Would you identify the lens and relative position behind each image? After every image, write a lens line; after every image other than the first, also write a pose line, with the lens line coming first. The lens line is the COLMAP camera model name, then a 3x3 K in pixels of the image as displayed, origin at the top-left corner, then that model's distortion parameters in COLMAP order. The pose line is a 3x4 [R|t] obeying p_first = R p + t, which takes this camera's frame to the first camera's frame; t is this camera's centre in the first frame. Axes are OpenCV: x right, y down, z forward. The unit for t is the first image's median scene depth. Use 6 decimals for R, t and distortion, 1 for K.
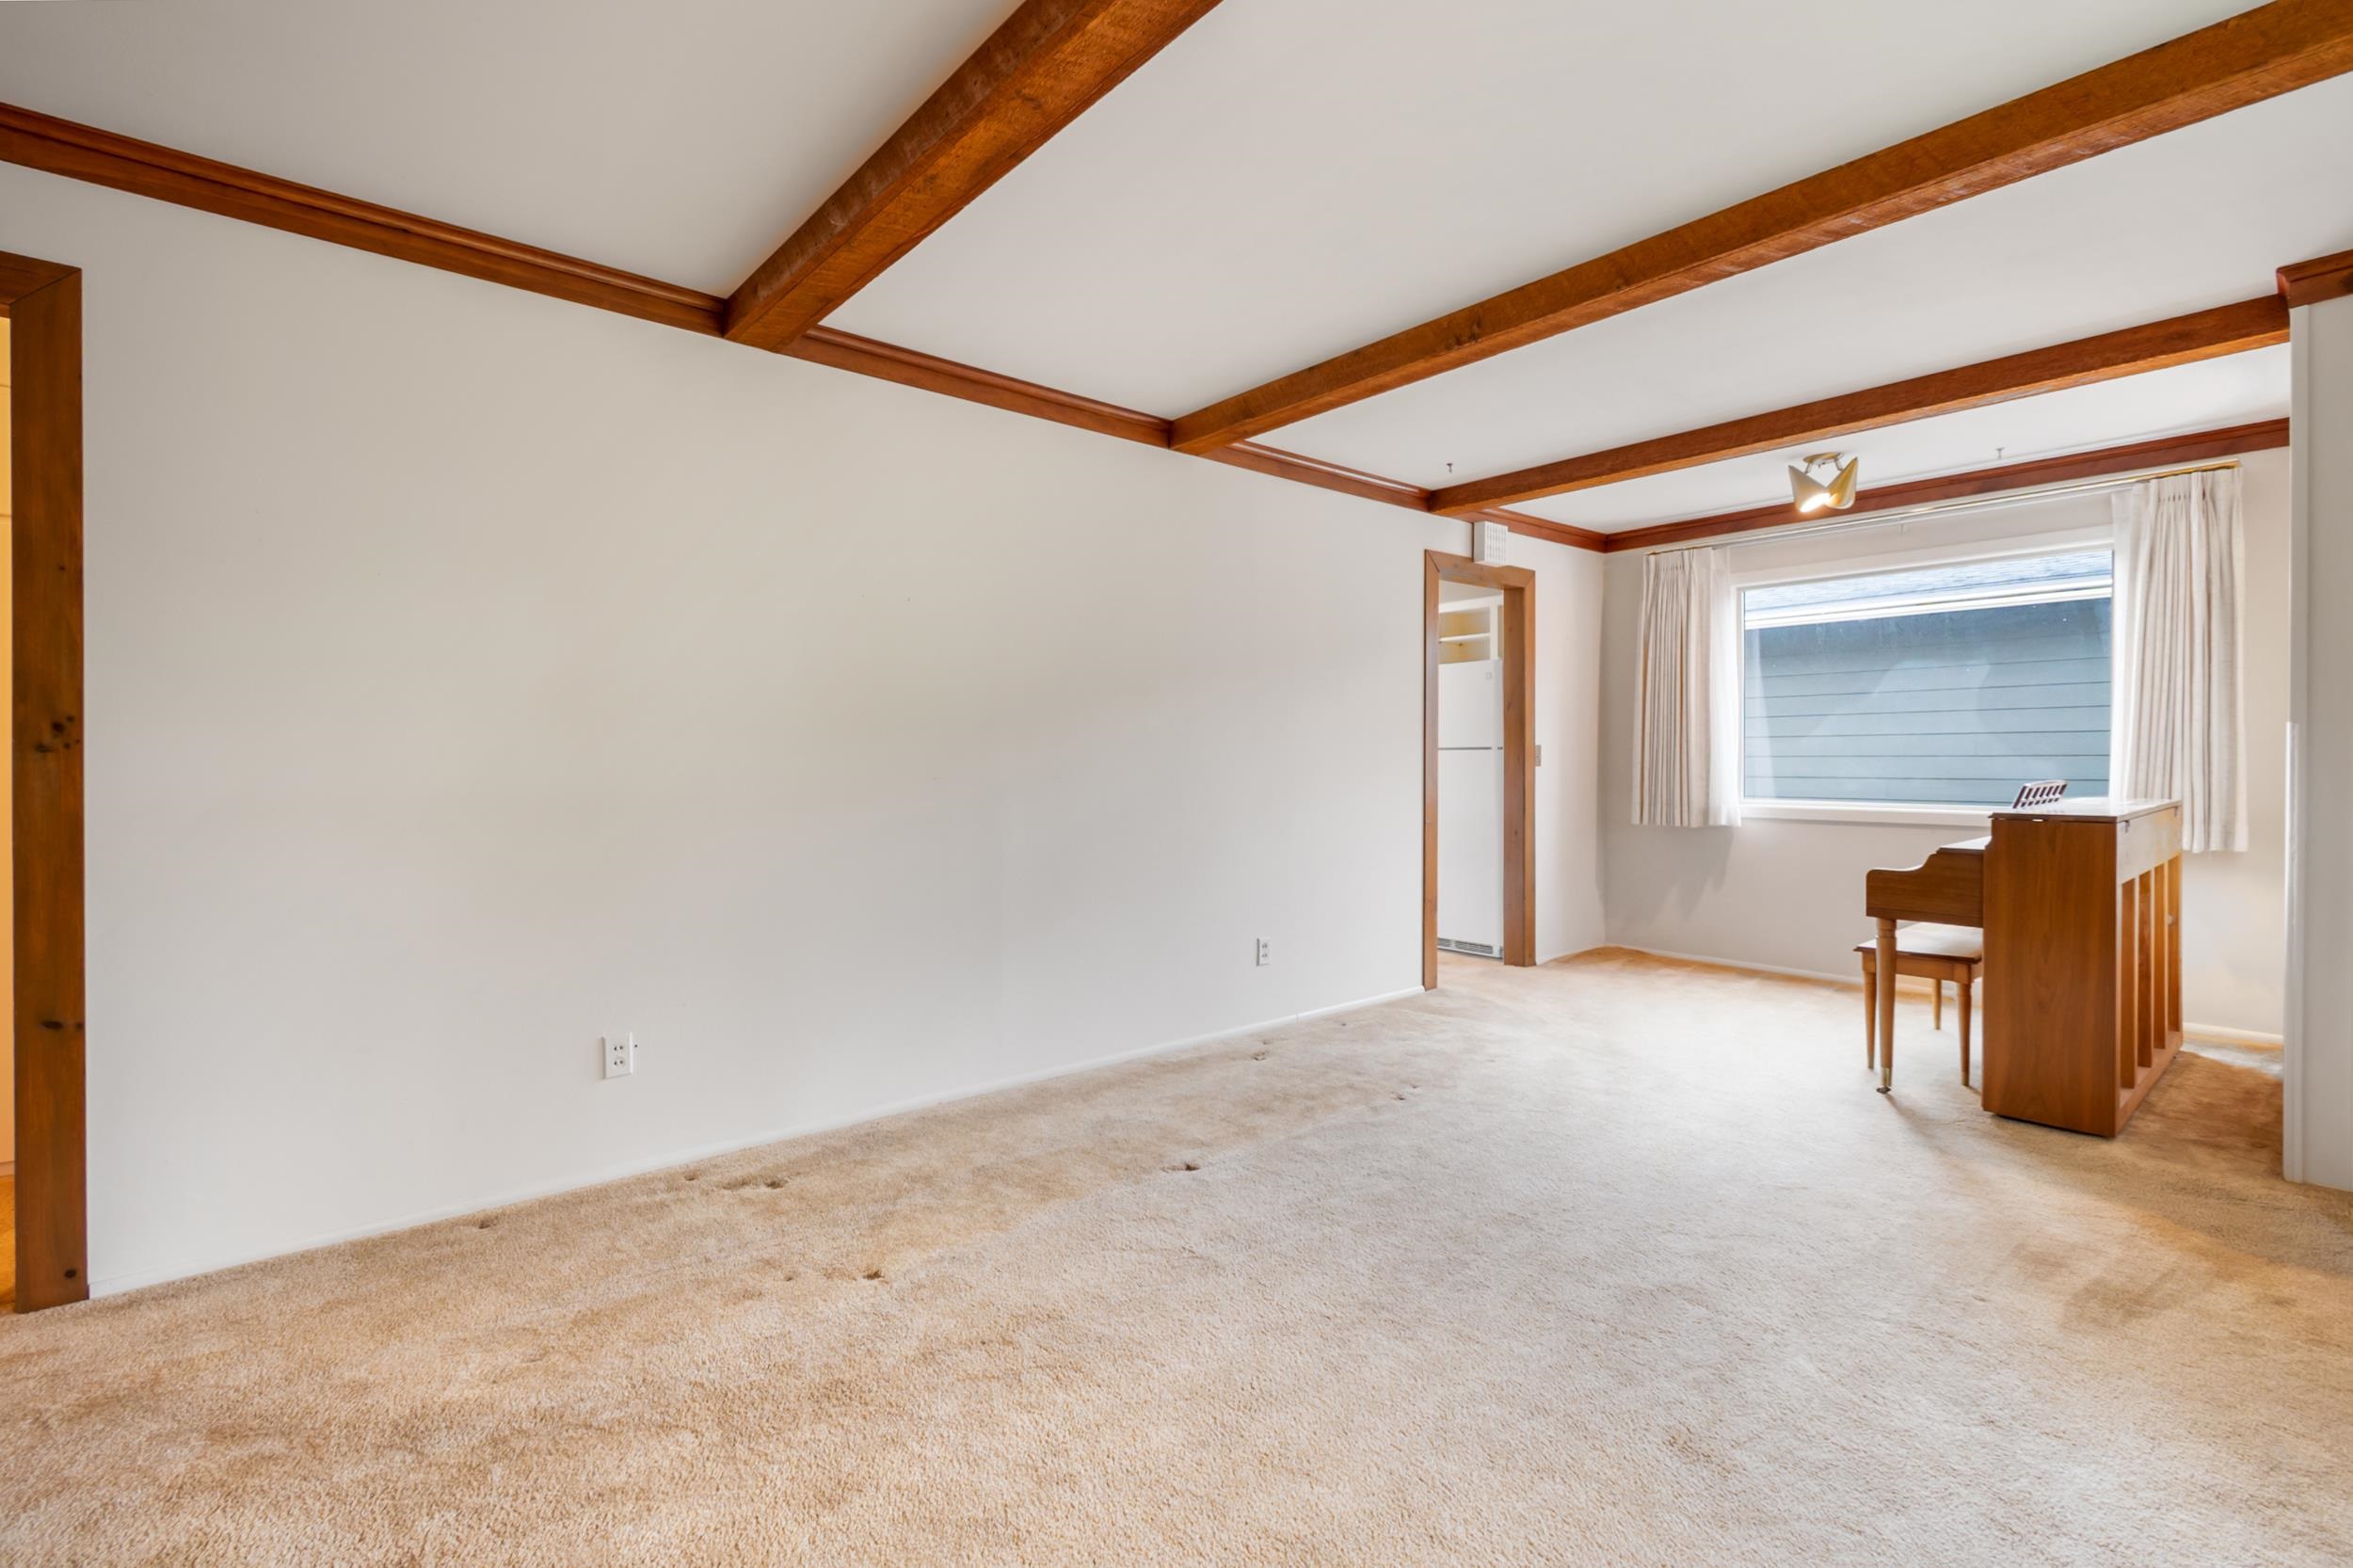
lens RADIAL K [[1065.0, 0, 1165.5], [0, 1065.0, 764.8], [0, 0, 1]] dist [0.000898, -0.000932]
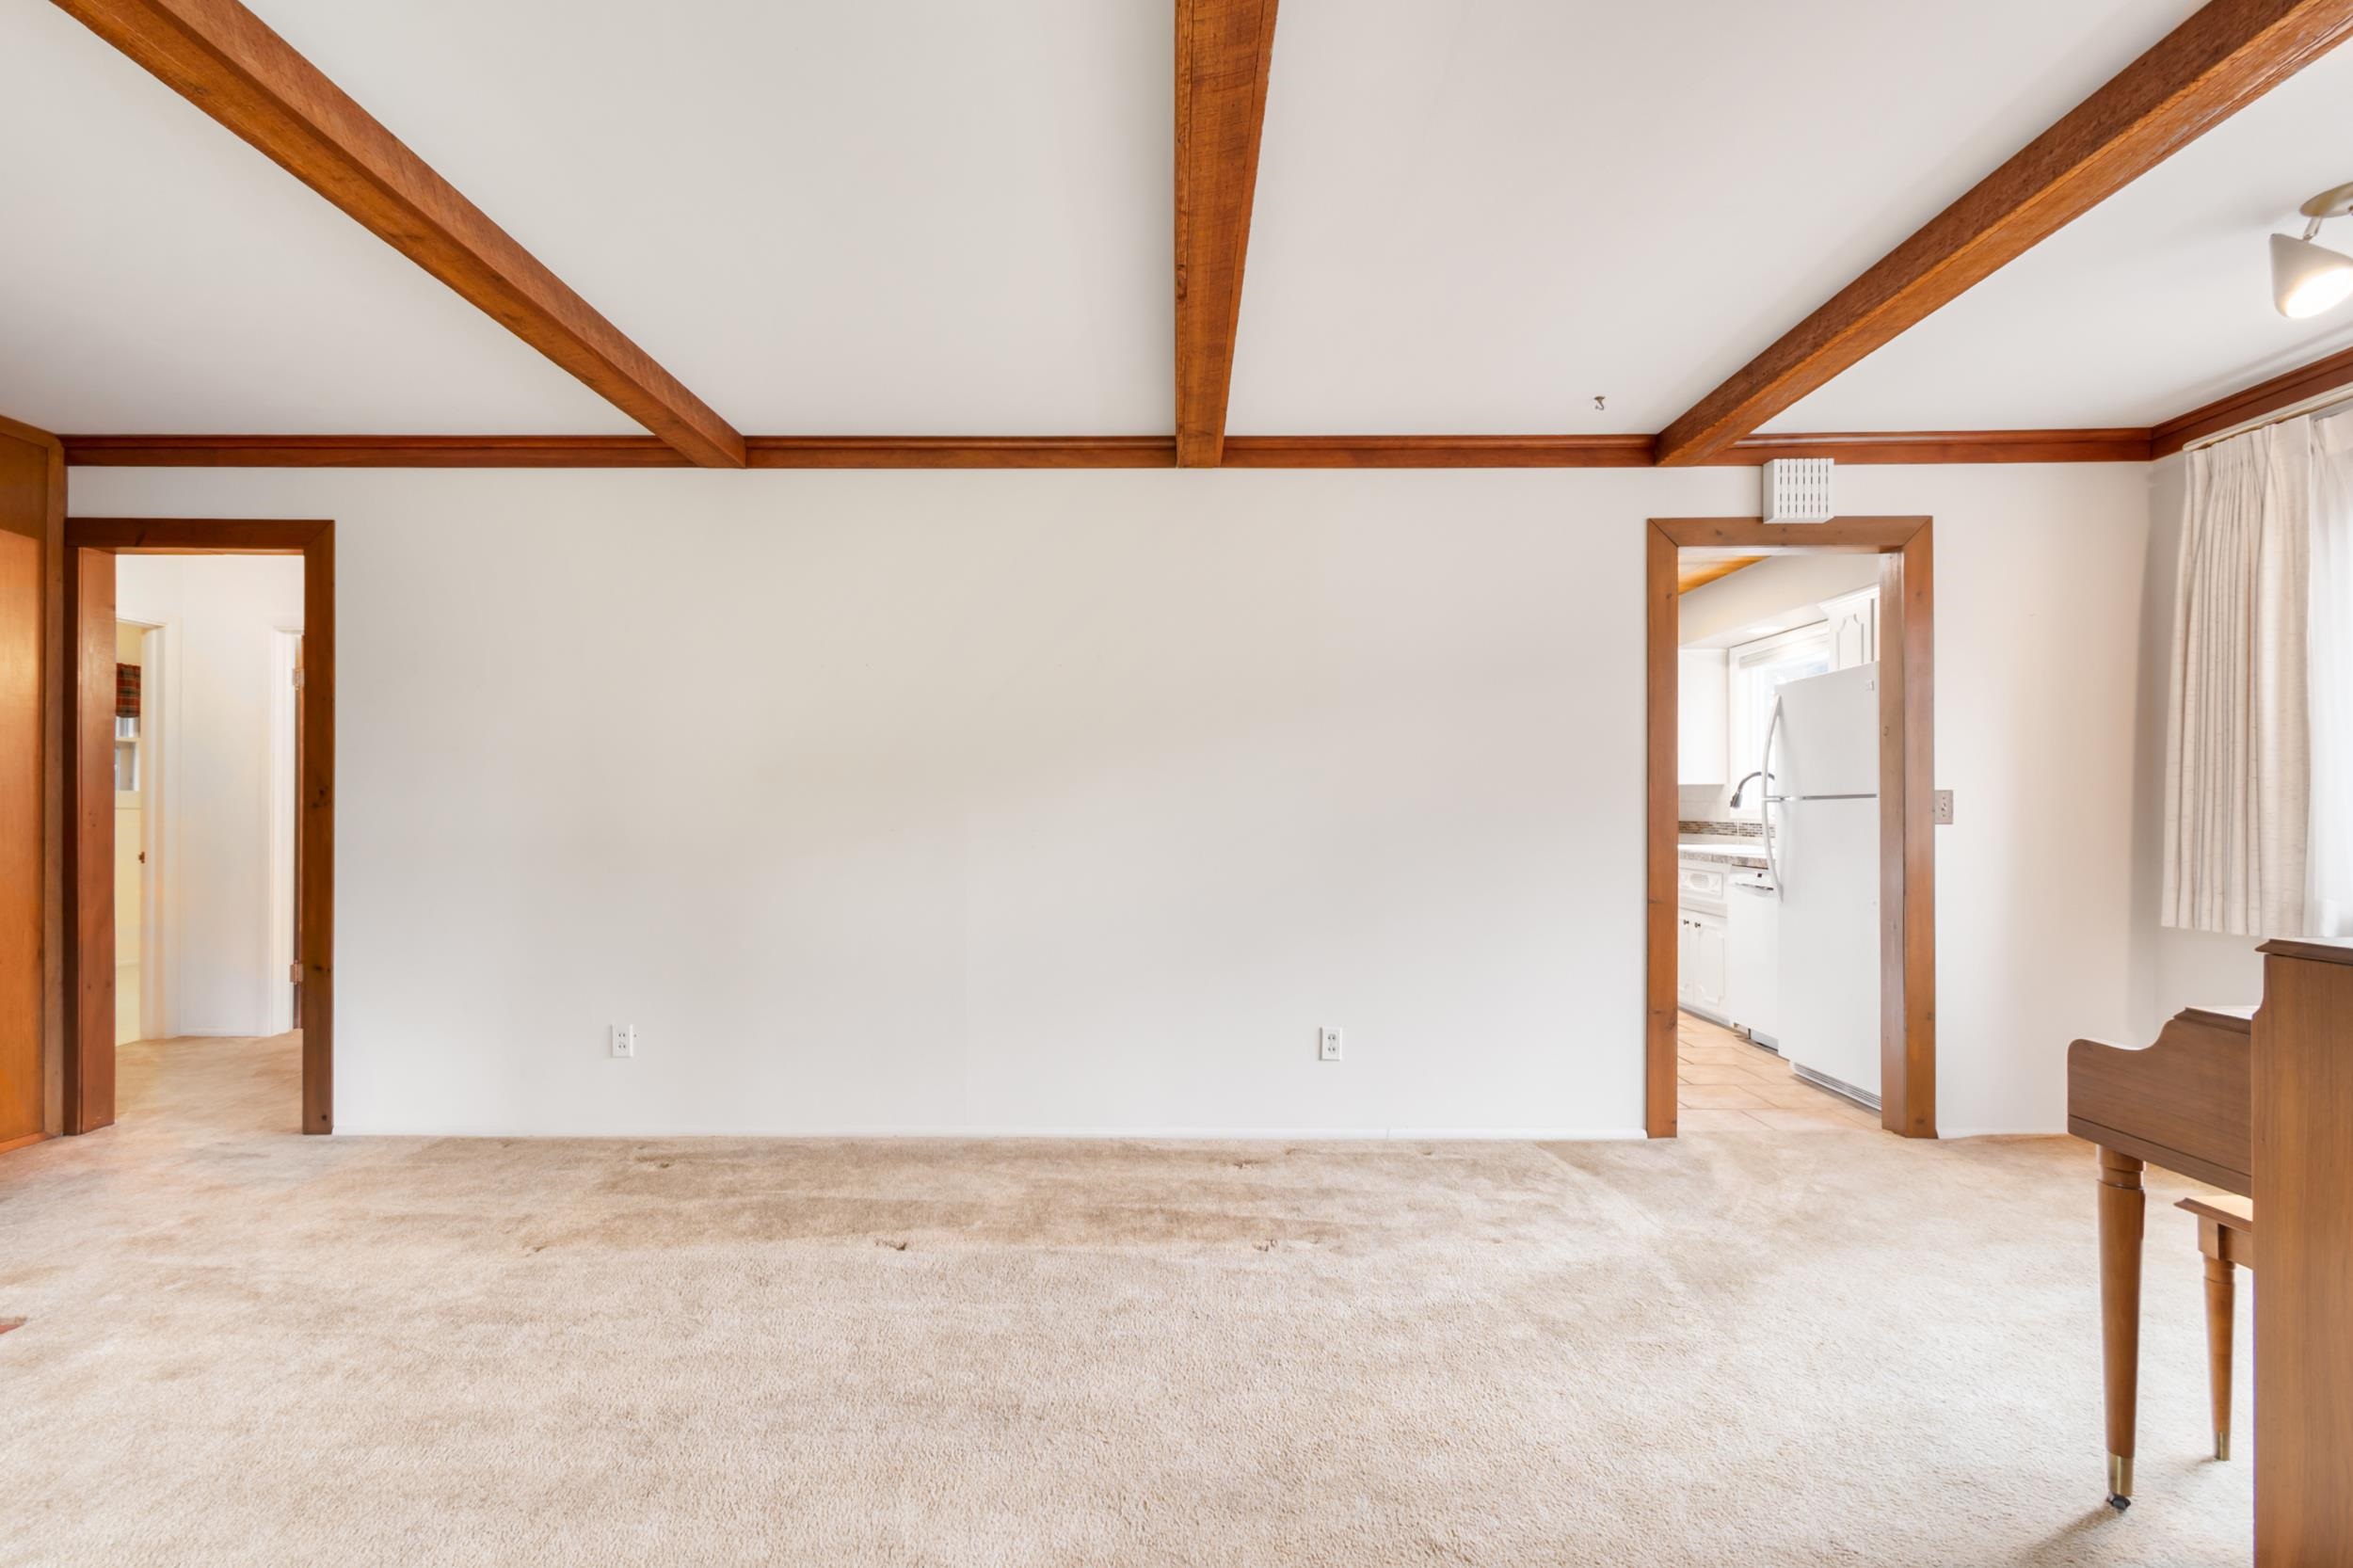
lens RADIAL K [[1069.5, 0, 1176.4], [0, 1069.5, 807.6], [0, 0, 1]] dist [-0.000630, -0.000631]
pose [[0.760590, -0.001140, -0.649232, 0.700406], [-0.003695, 0.999975, -0.006085, -0.003934], [0.649222, 0.007027, 0.760566, 0.374447]]
